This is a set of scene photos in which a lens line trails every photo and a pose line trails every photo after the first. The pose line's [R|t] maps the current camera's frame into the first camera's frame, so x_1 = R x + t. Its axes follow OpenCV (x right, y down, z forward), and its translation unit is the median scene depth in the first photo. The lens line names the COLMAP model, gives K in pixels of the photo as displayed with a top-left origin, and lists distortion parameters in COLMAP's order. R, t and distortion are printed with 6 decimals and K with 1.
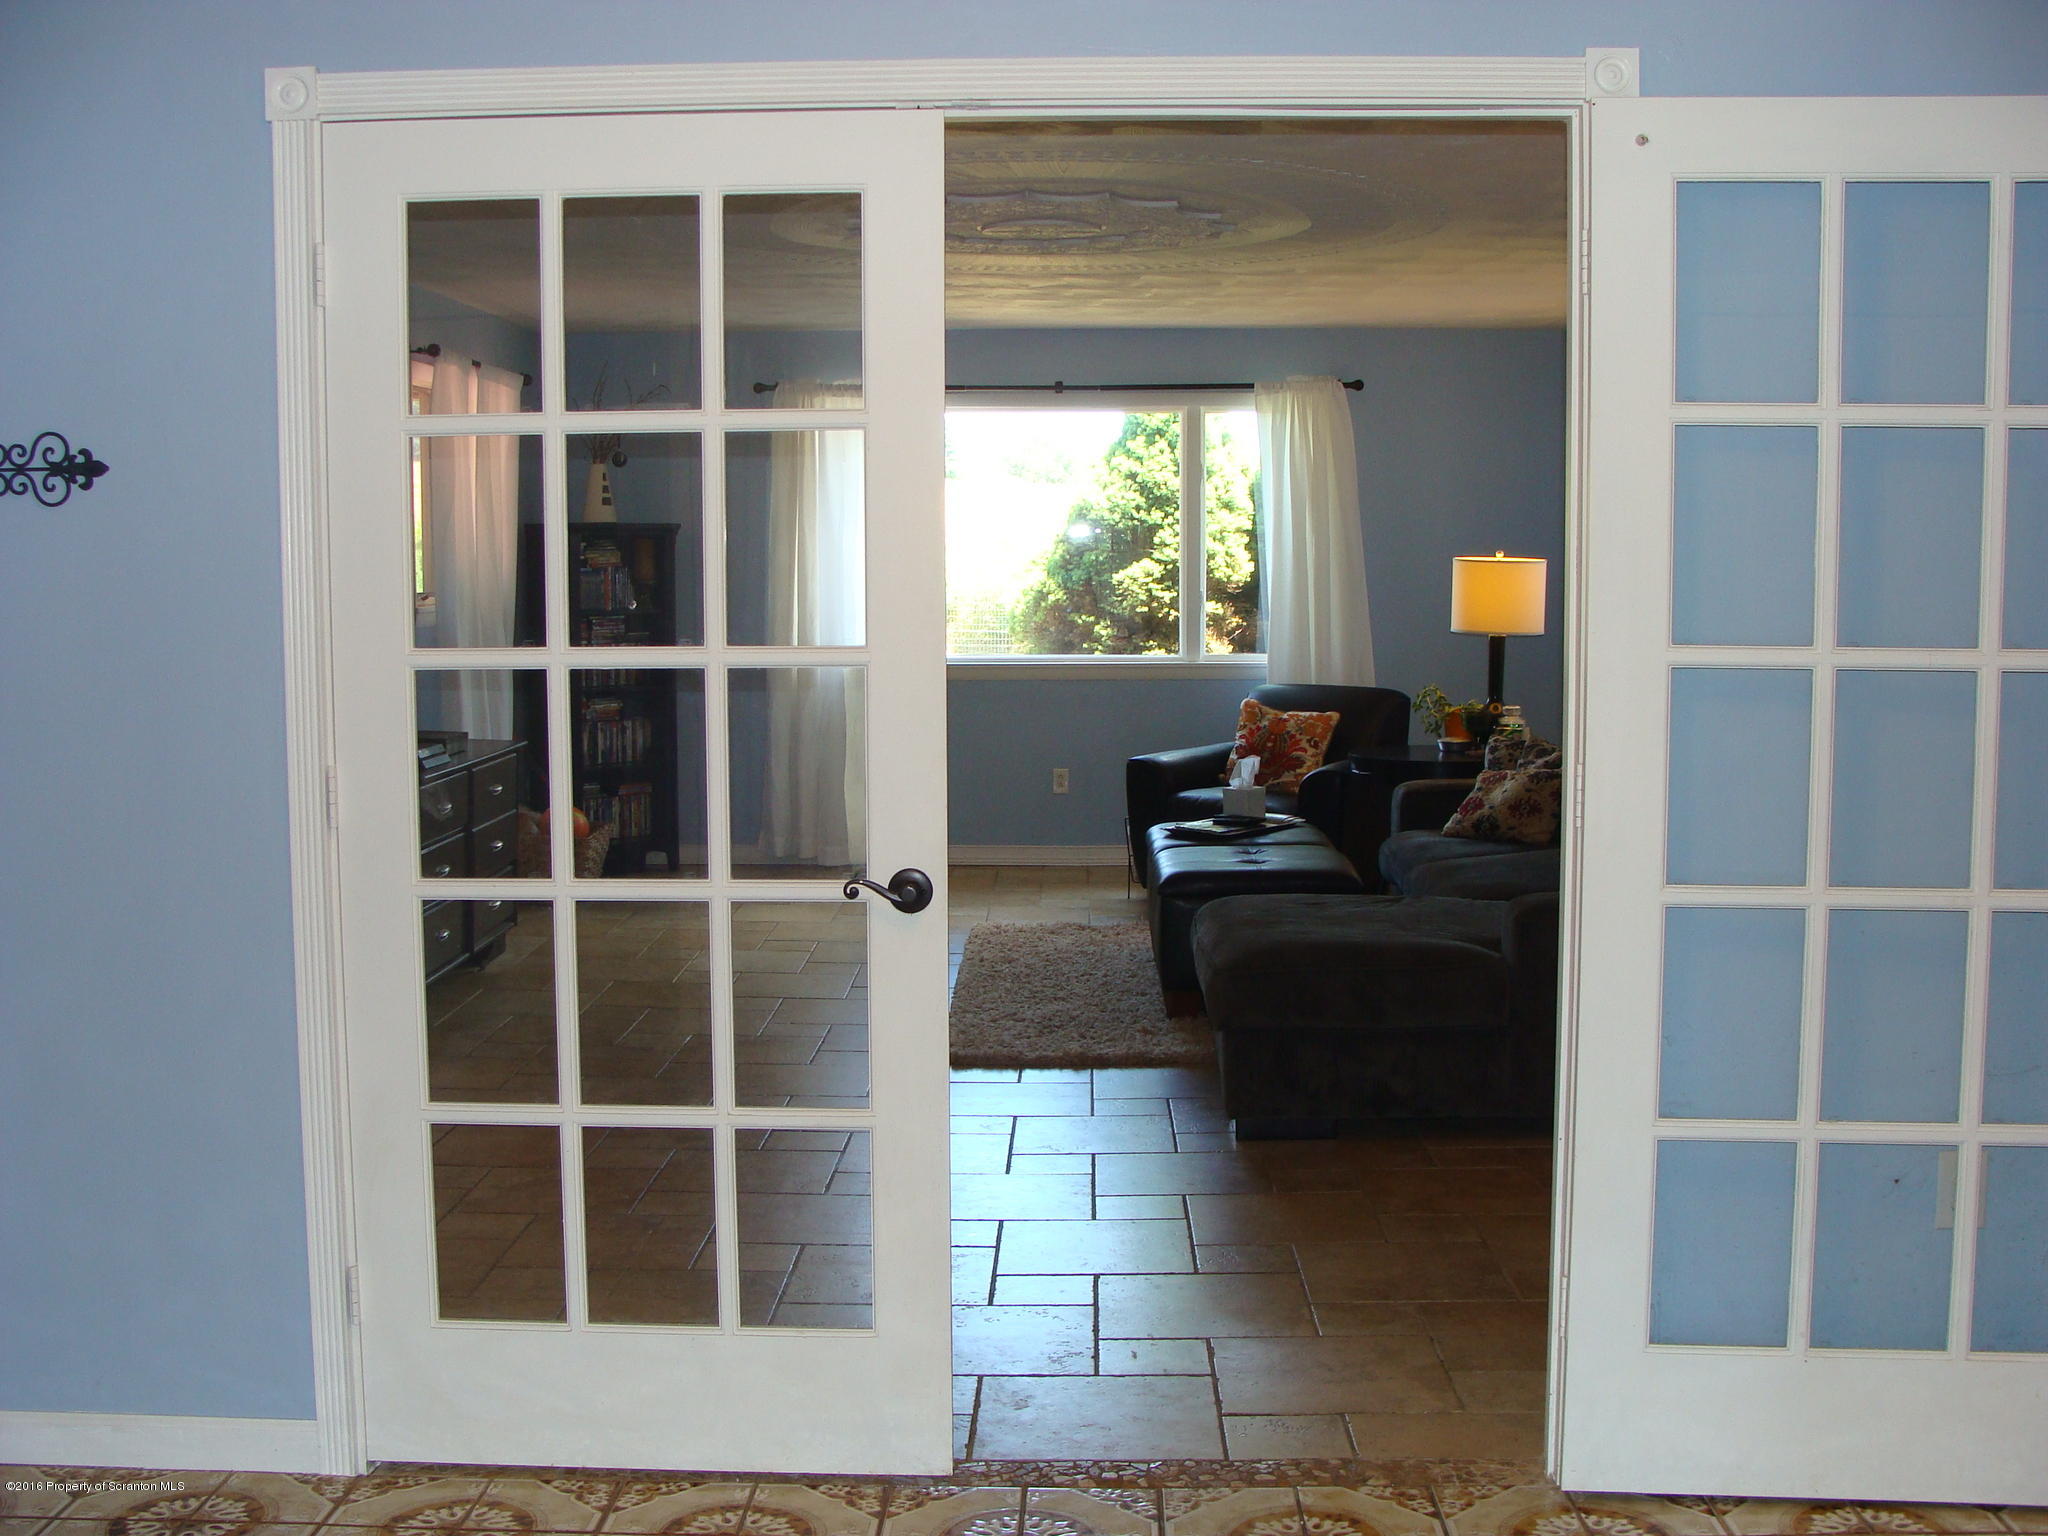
lens RADIAL K [[2290.1, 0, 1022.4], [0, 2290.1, 774.3], [0, 0, 1]] dist [-0.126944, 0.000000]
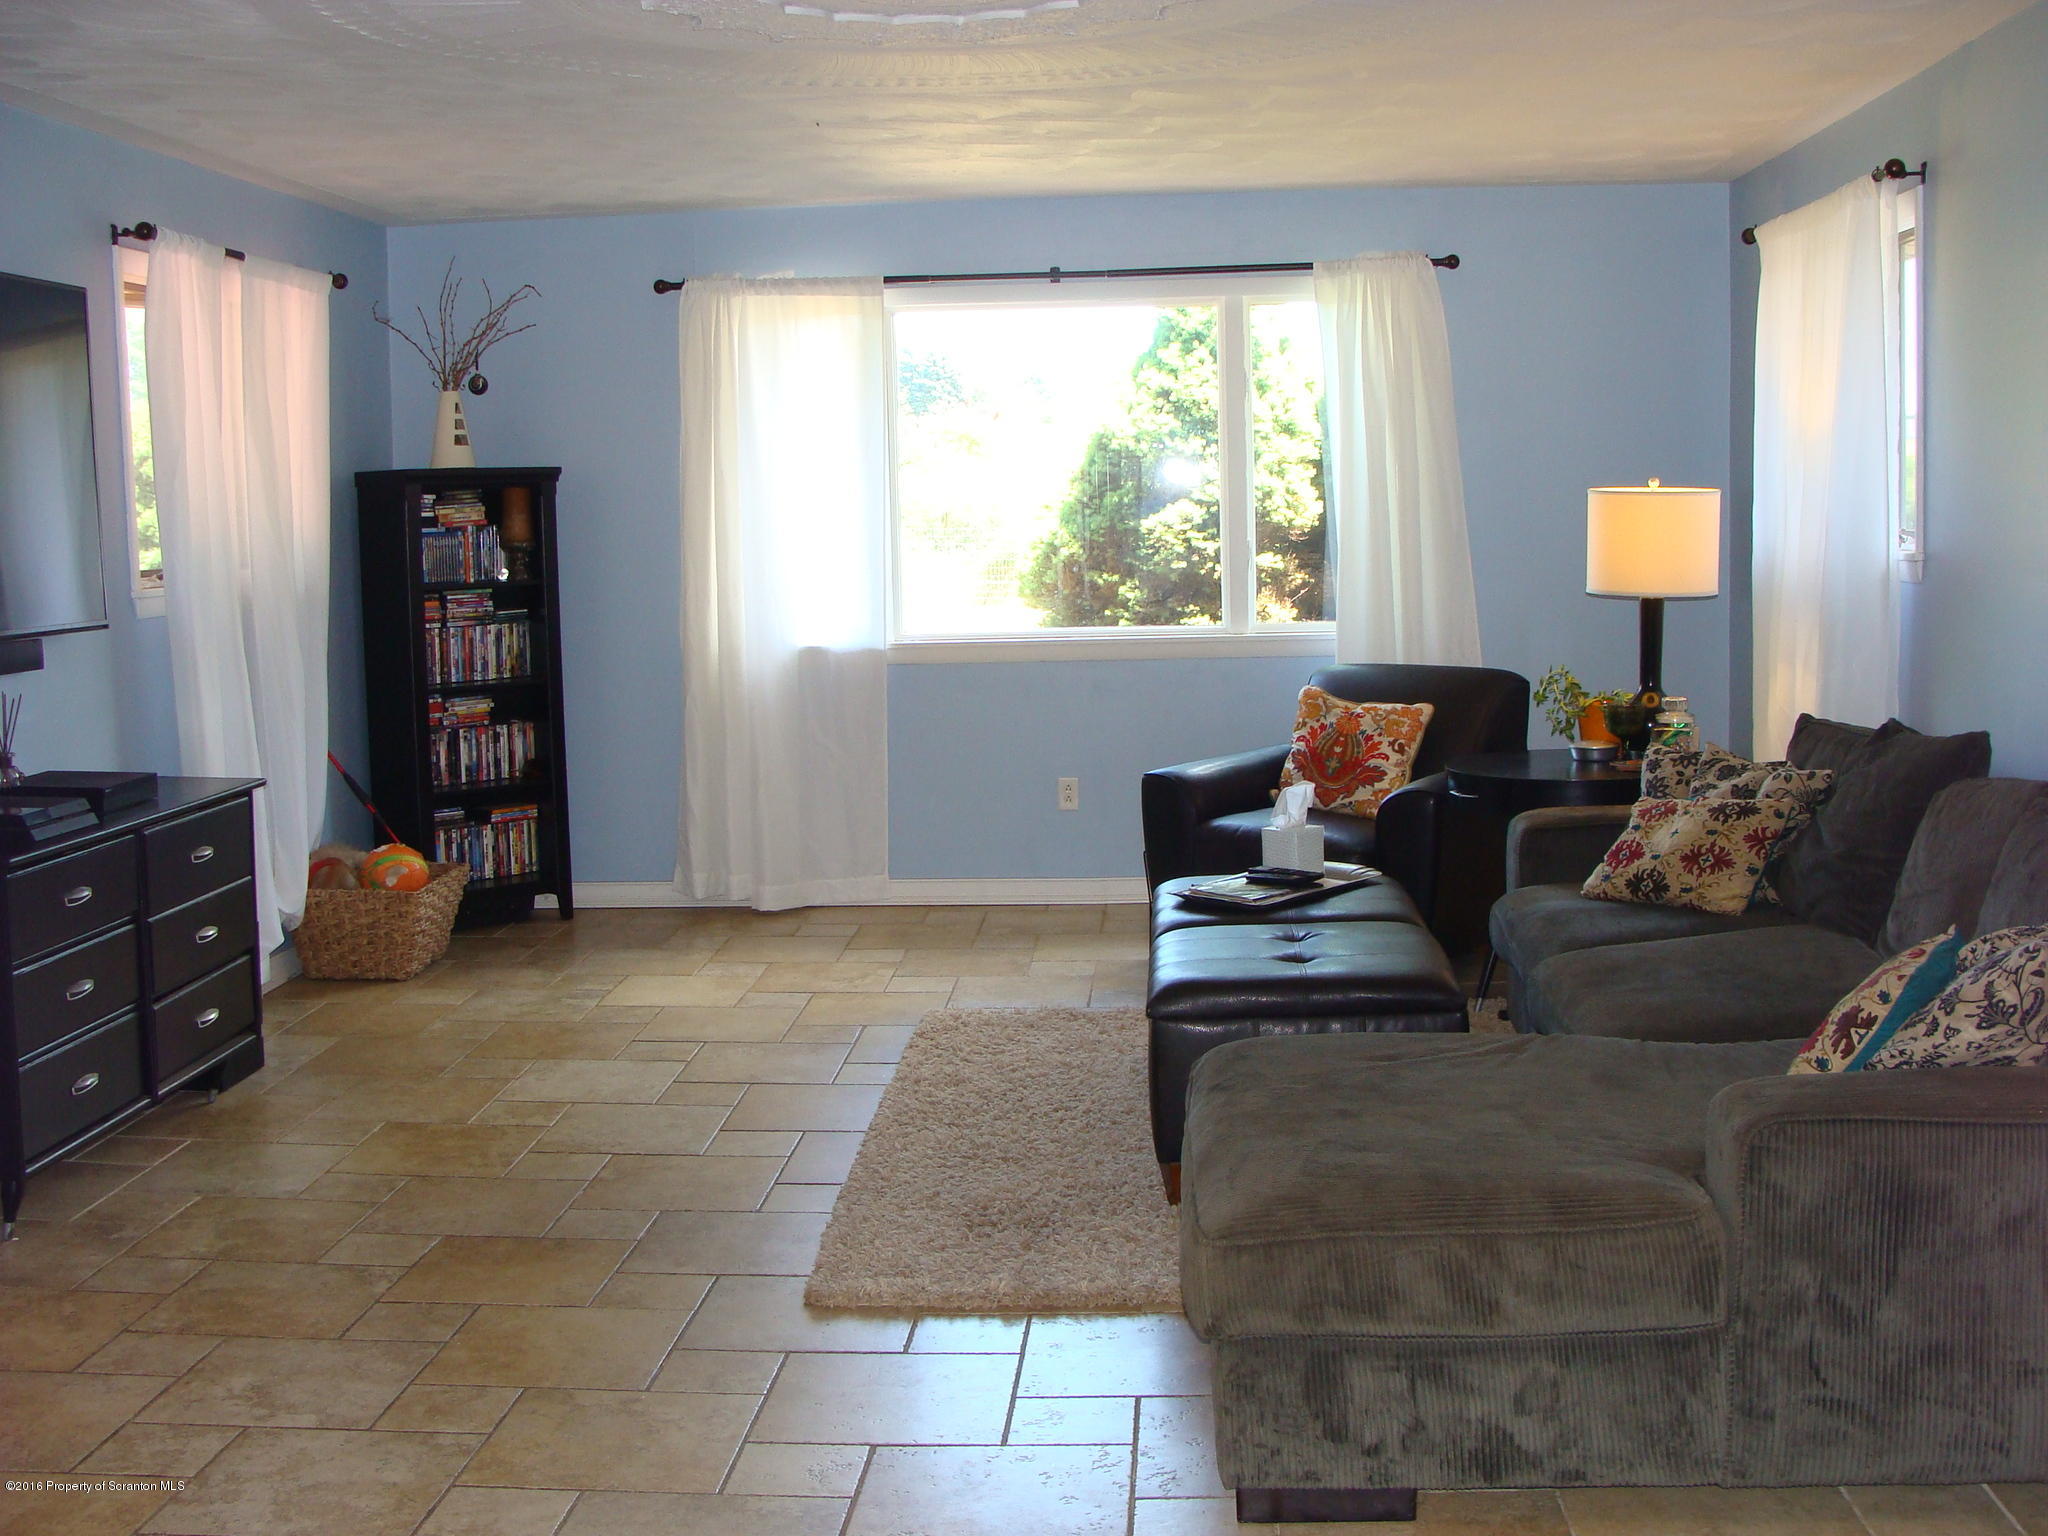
lens RADIAL K [[2290.1, 0, 1024.9], [0, 2290.1, 756.6], [0, 0, 1]] dist [-0.126944, 0.000000]
pose [[0.998827, -0.016102, -0.045667, 0.041347], [0.016838, 0.999734, 0.015760, -0.024046], [0.045401, -0.016510, 0.998832, 0.264016]]
